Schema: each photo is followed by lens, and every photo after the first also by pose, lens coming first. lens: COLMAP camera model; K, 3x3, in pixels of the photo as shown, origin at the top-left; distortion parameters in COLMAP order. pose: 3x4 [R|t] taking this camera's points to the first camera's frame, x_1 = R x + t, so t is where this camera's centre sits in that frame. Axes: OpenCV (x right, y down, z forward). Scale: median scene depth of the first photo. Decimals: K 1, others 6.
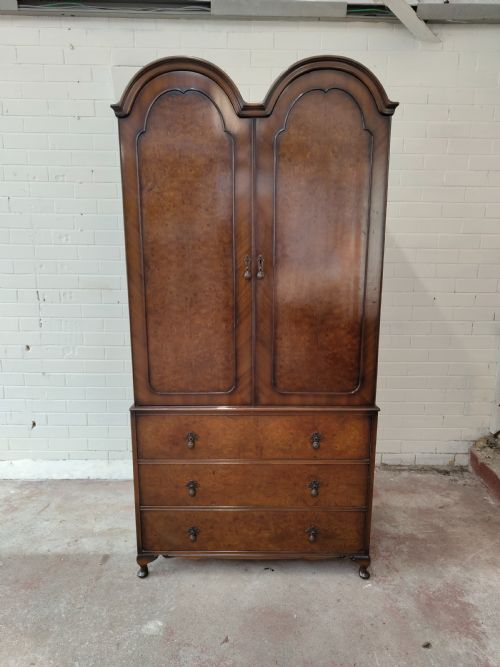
lens RADIAL K [[467.5, 0, 248.7], [0, 467.5, 339.1], [0, 0, 1]] dist [0.003524, 0.003549]
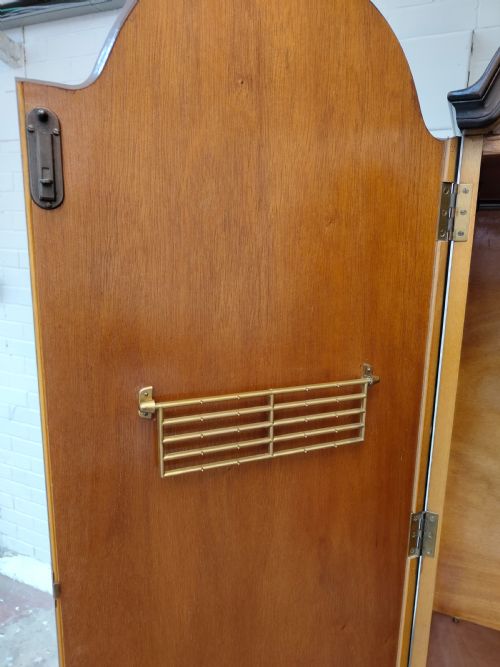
lens RADIAL K [[467.5, 0, 249.1], [0, 467.5, 334.2], [0, 0, 1]] dist [0.003524, 0.003549]
pose [[0.909231, 0.096171, -0.405031, -0.226447], [-0.111956, 0.993594, -0.015403, -0.258069], [0.400955, 0.059351, 0.914173, 0.541373]]
